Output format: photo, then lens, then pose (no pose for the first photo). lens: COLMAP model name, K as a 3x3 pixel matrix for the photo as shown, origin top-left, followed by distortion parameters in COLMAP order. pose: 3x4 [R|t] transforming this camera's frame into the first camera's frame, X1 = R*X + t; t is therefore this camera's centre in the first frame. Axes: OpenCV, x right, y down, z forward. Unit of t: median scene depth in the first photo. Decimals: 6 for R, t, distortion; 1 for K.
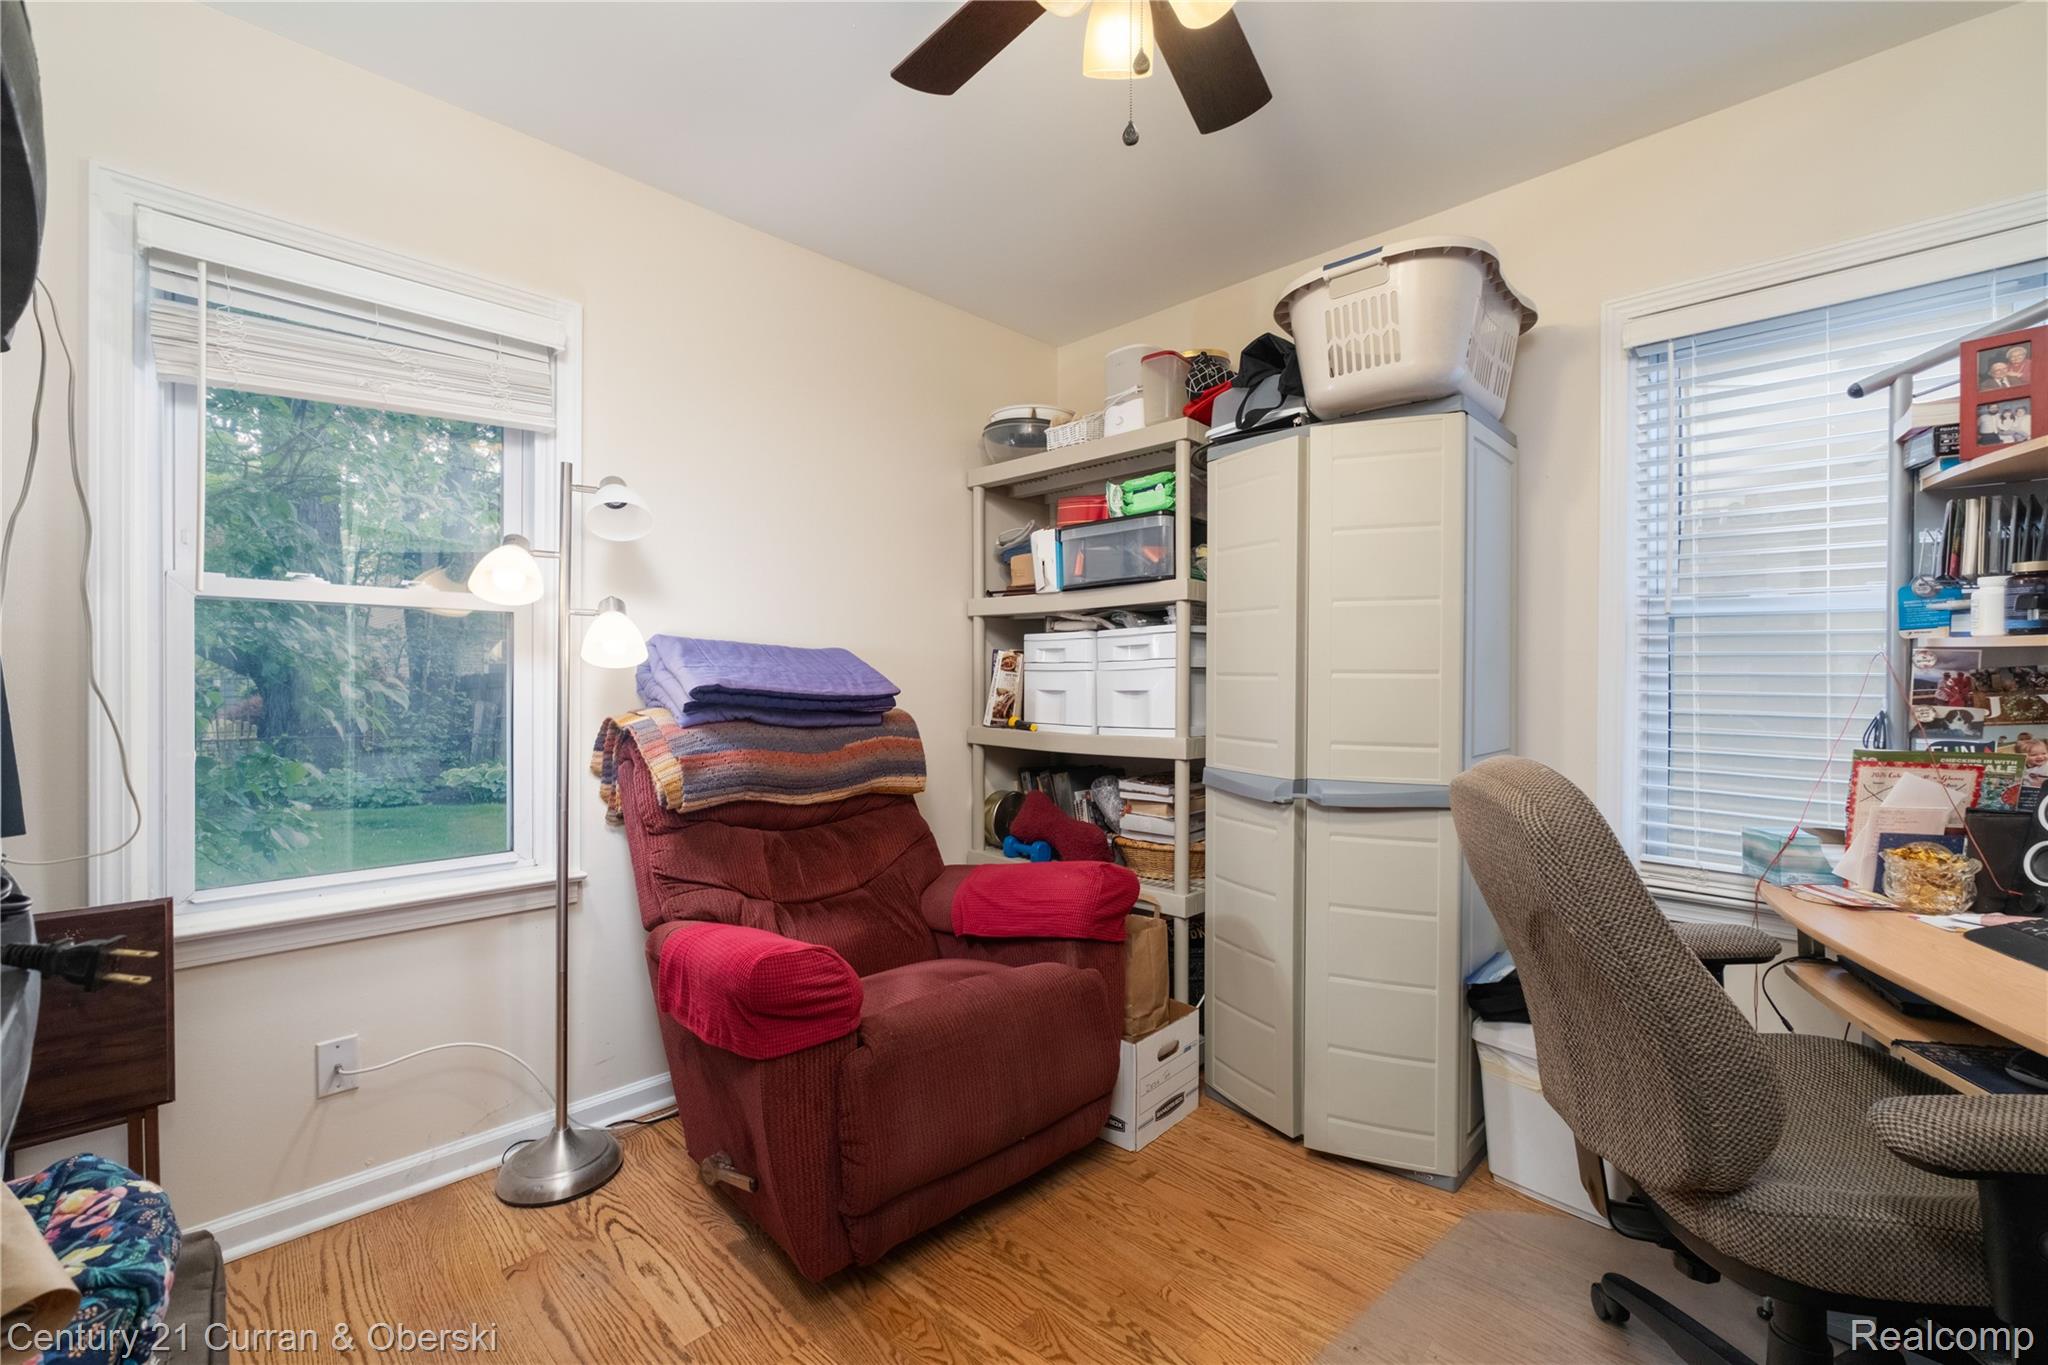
lens RADIAL K [[869.6, 0, 1027.2], [0, 869.6, 671.4], [0, 0, 1]] dist [-0.000800, 0.000114]
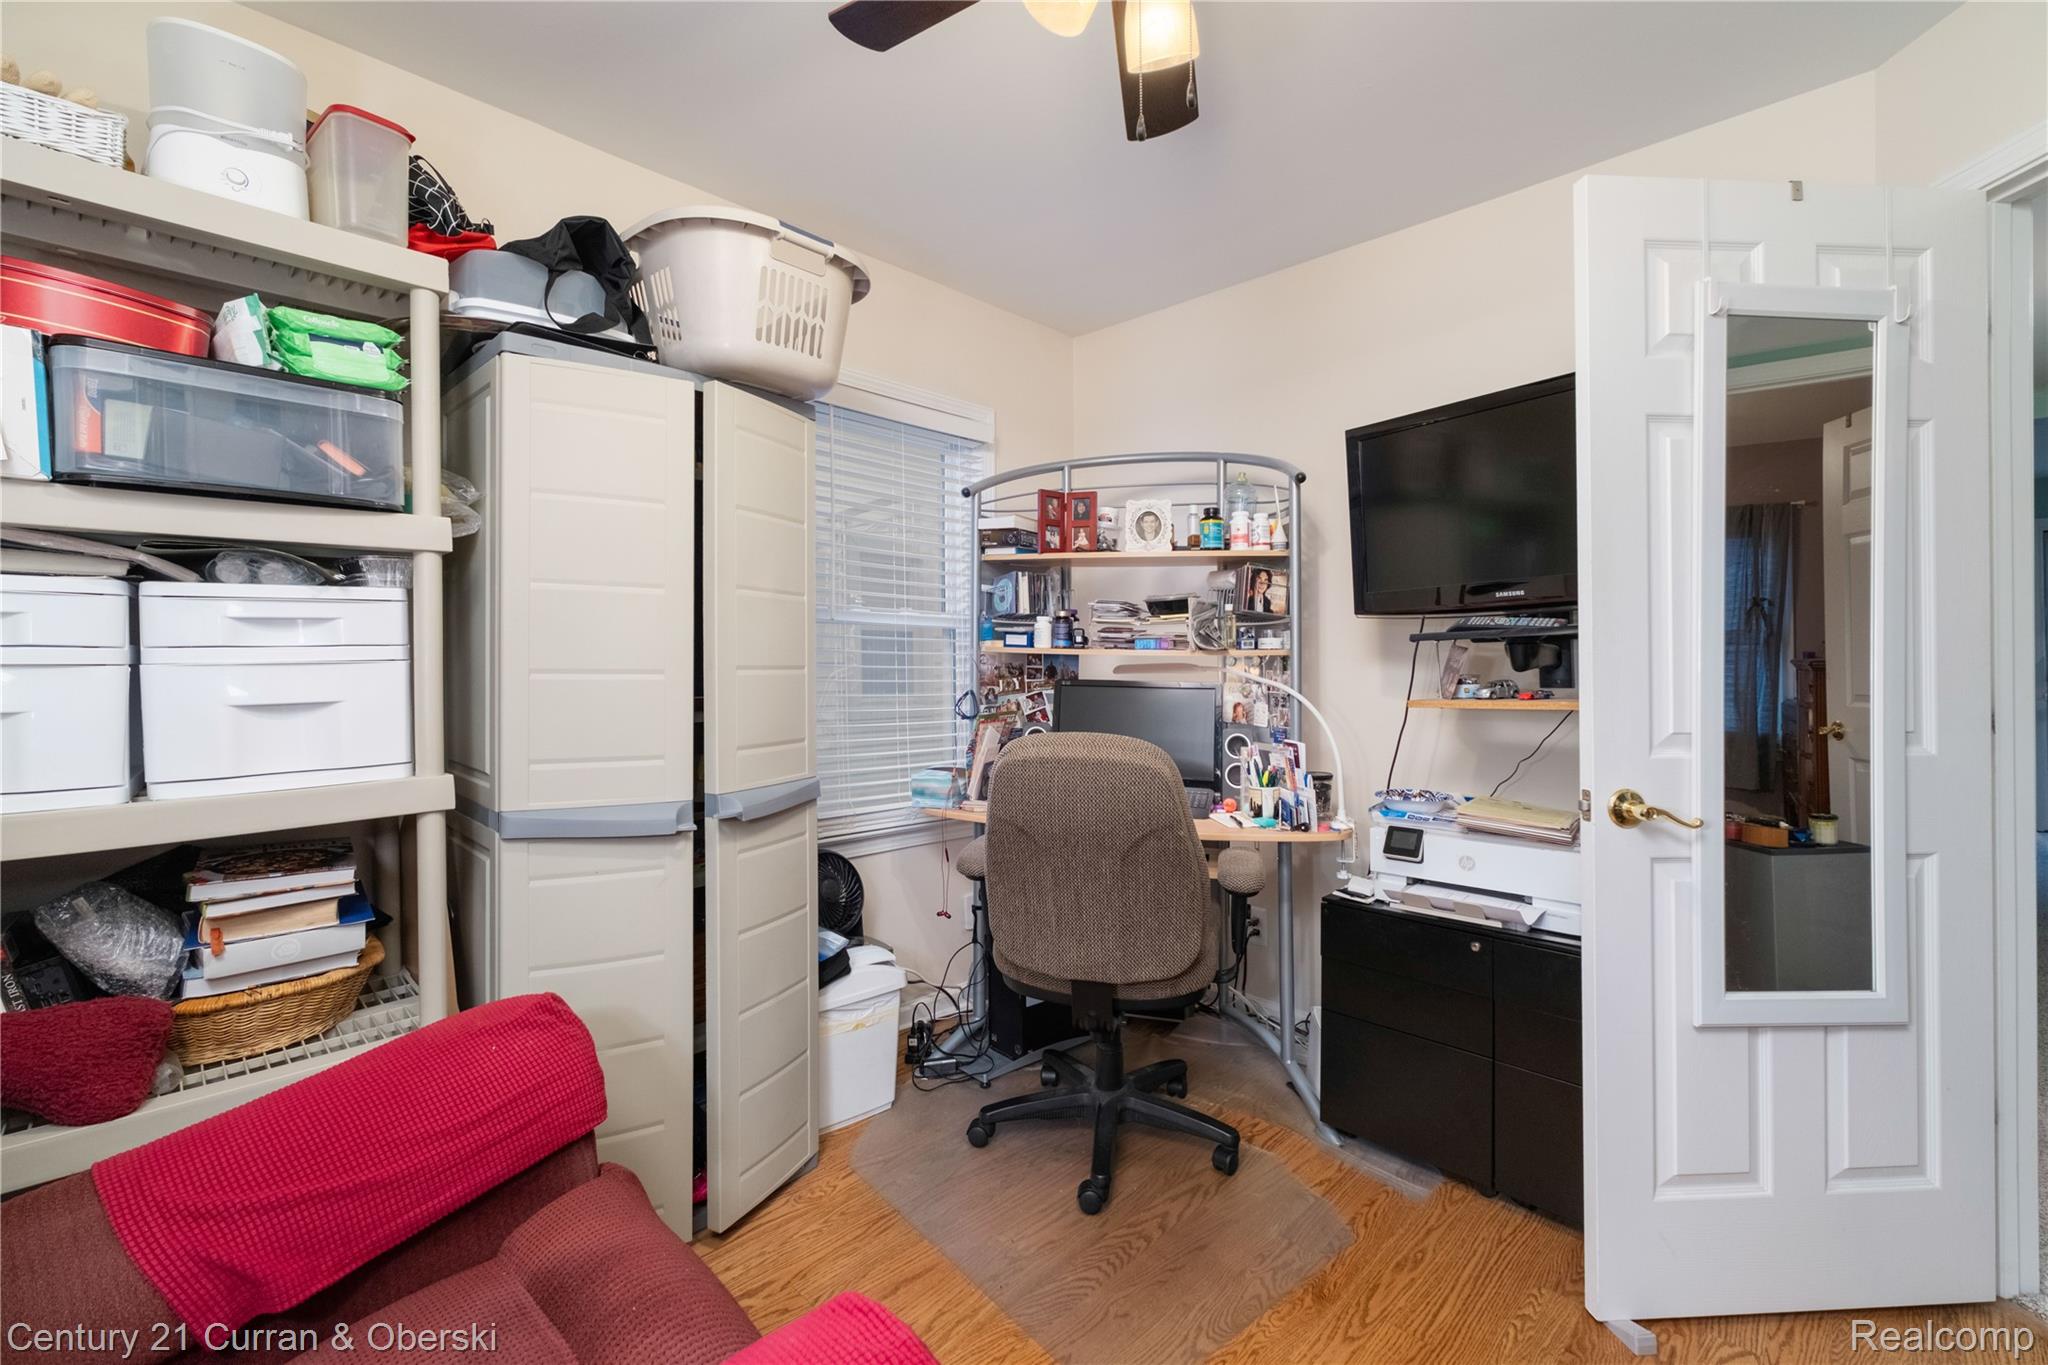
lens RADIAL K [[869.6, 0, 1027.2], [0, 869.6, 671.4], [0, 0, 1]] dist [-0.000800, 0.000114]
pose [[-0.015121, 0.000638, 0.999885, -0.436752], [0.010154, 0.999948, -0.000484, 0.007631], [-0.999834, 0.010145, -0.015127, 0.578866]]
